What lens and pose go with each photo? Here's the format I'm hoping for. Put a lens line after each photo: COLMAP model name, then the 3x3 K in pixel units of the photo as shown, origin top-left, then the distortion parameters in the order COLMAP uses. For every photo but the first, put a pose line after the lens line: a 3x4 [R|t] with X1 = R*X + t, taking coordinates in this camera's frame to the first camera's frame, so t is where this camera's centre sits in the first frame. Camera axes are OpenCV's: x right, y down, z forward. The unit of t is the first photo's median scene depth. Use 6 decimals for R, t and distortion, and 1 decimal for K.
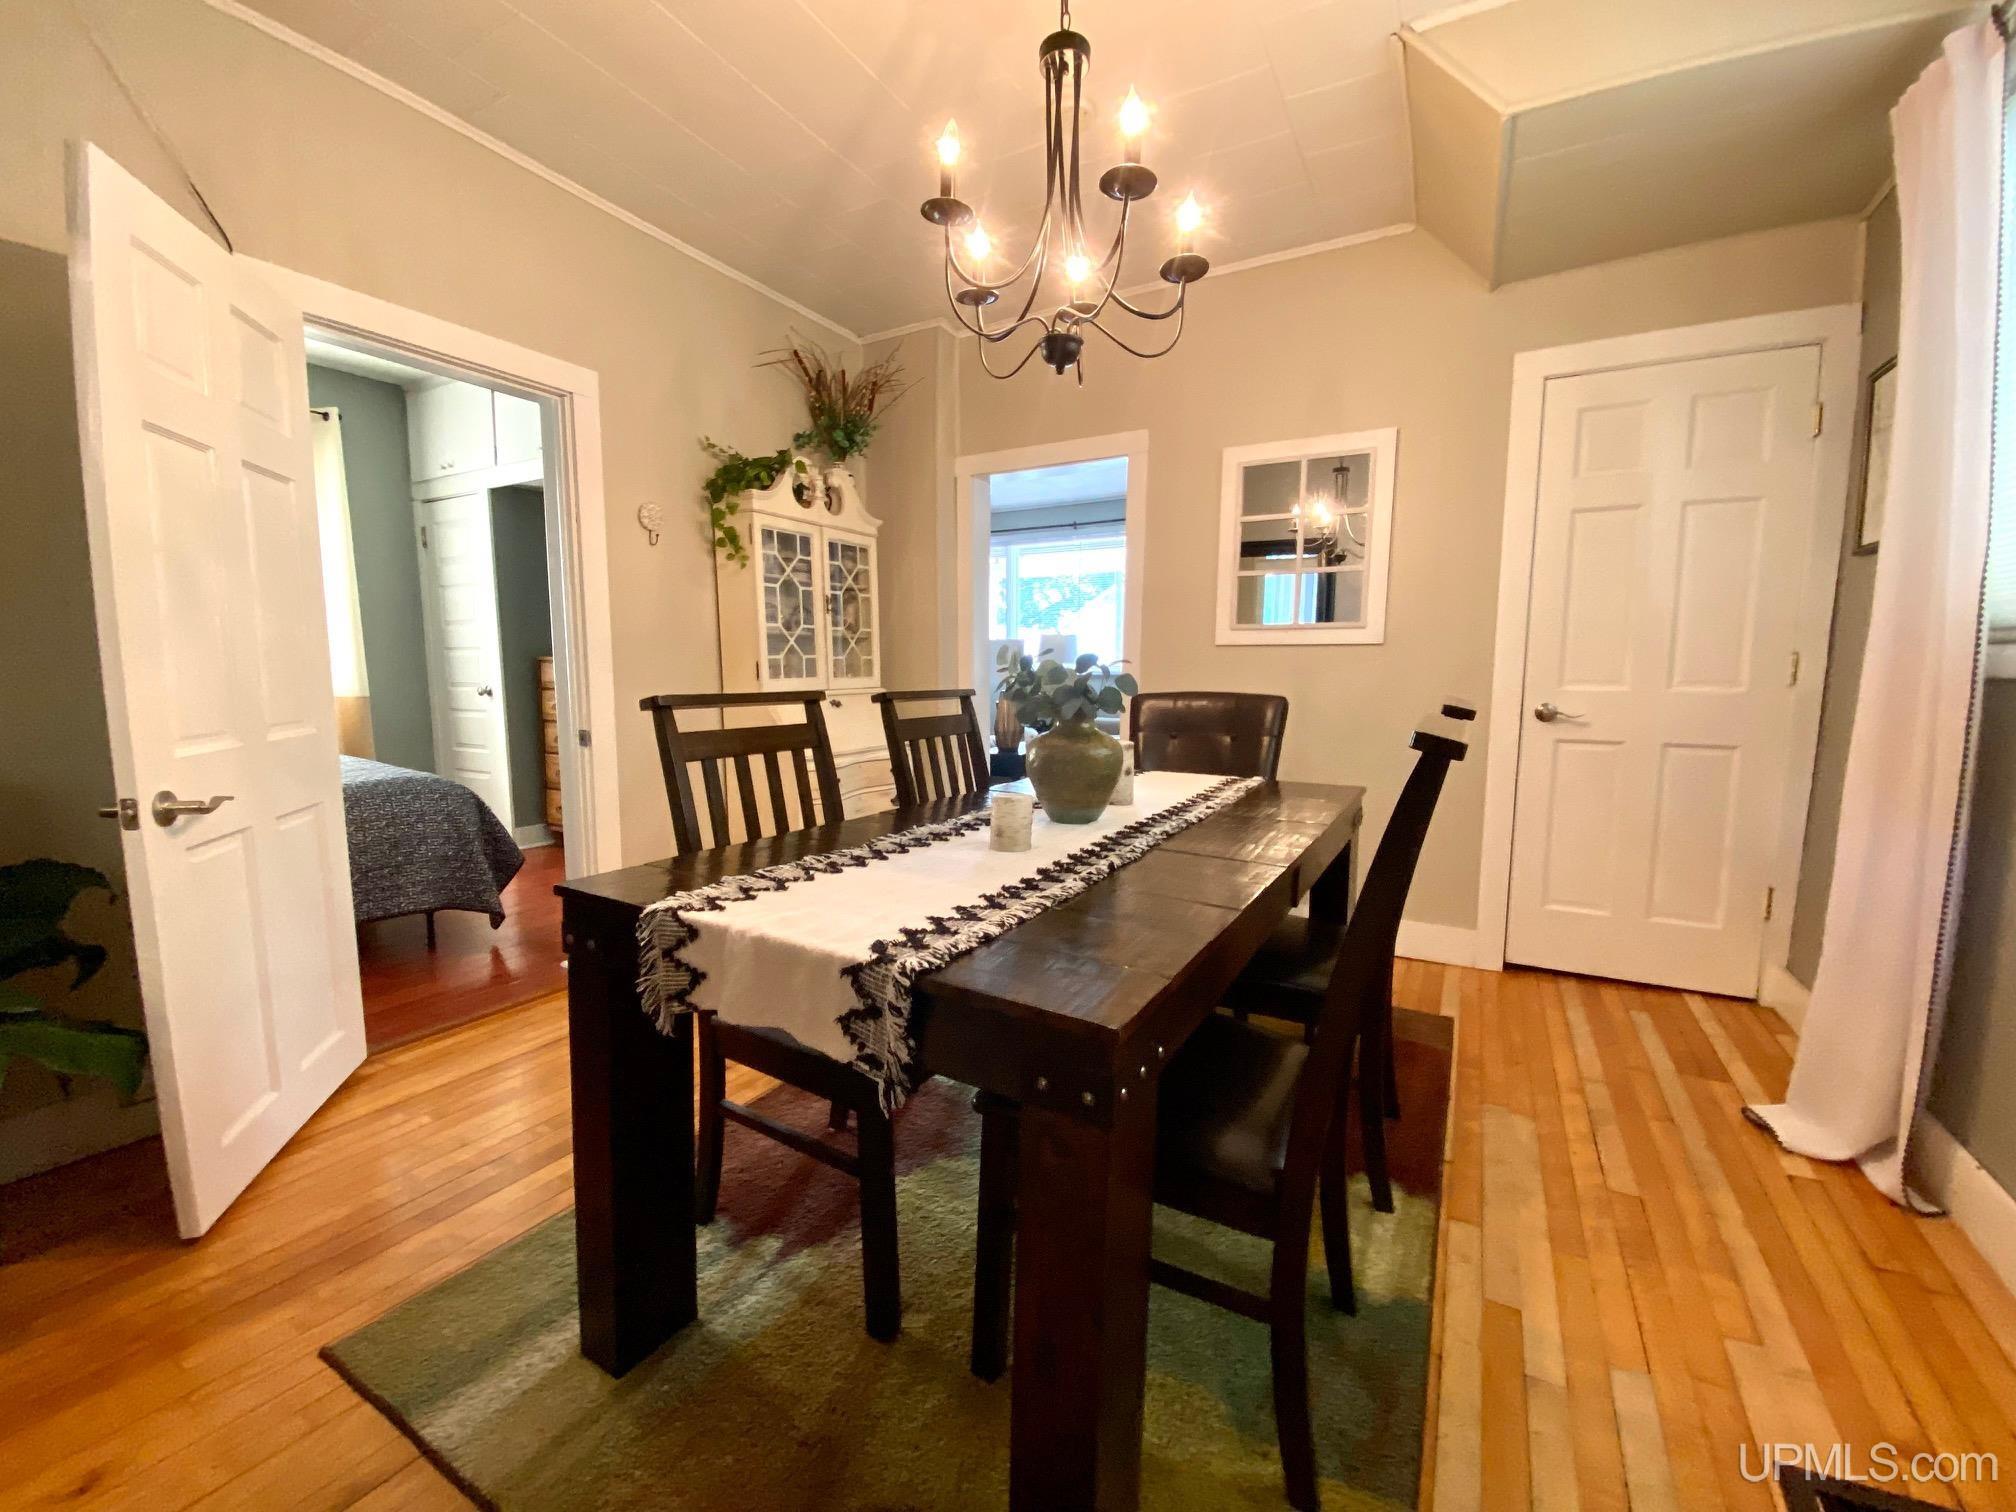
lens RADIAL K [[804.7, 0, 1012.0], [0, 804.7, 753.0], [0, 0, 1]] dist [-0.036474, -0.003033]
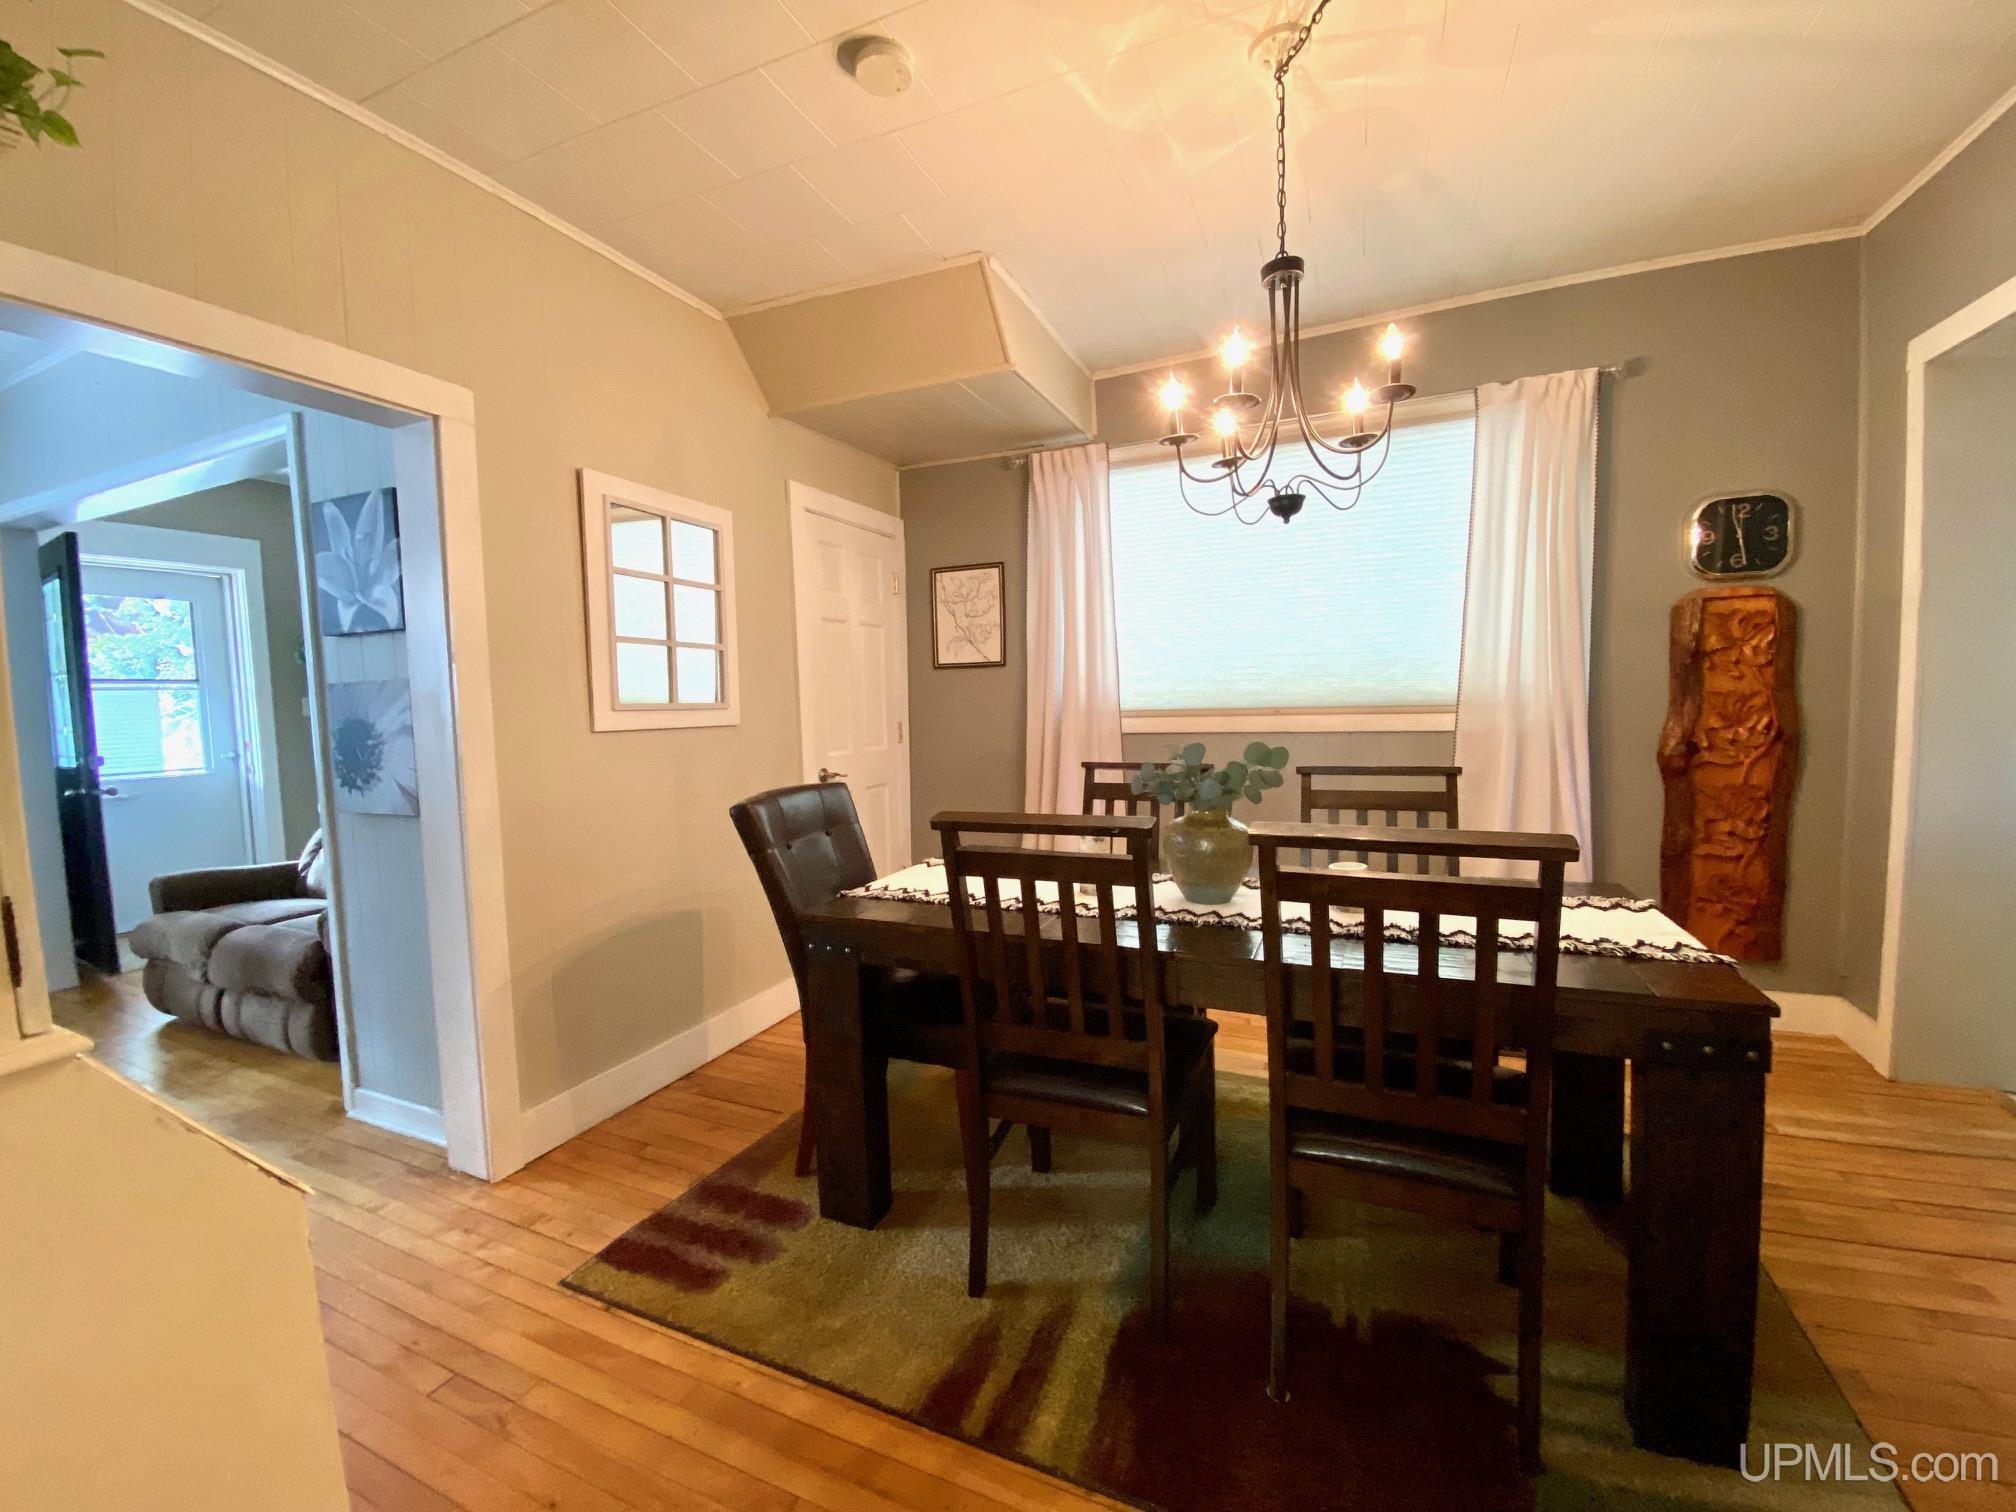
lens RADIAL K [[804.7, 0, 1007.1], [0, 804.7, 754.2], [0, 0, 1]] dist [-0.036474, -0.003033]
pose [[-0.114572, -0.074850, 0.990591, -0.627328], [0.137060, 0.986430, 0.090387, -0.174515], [-0.983915, 0.146126, -0.102758, 0.893134]]
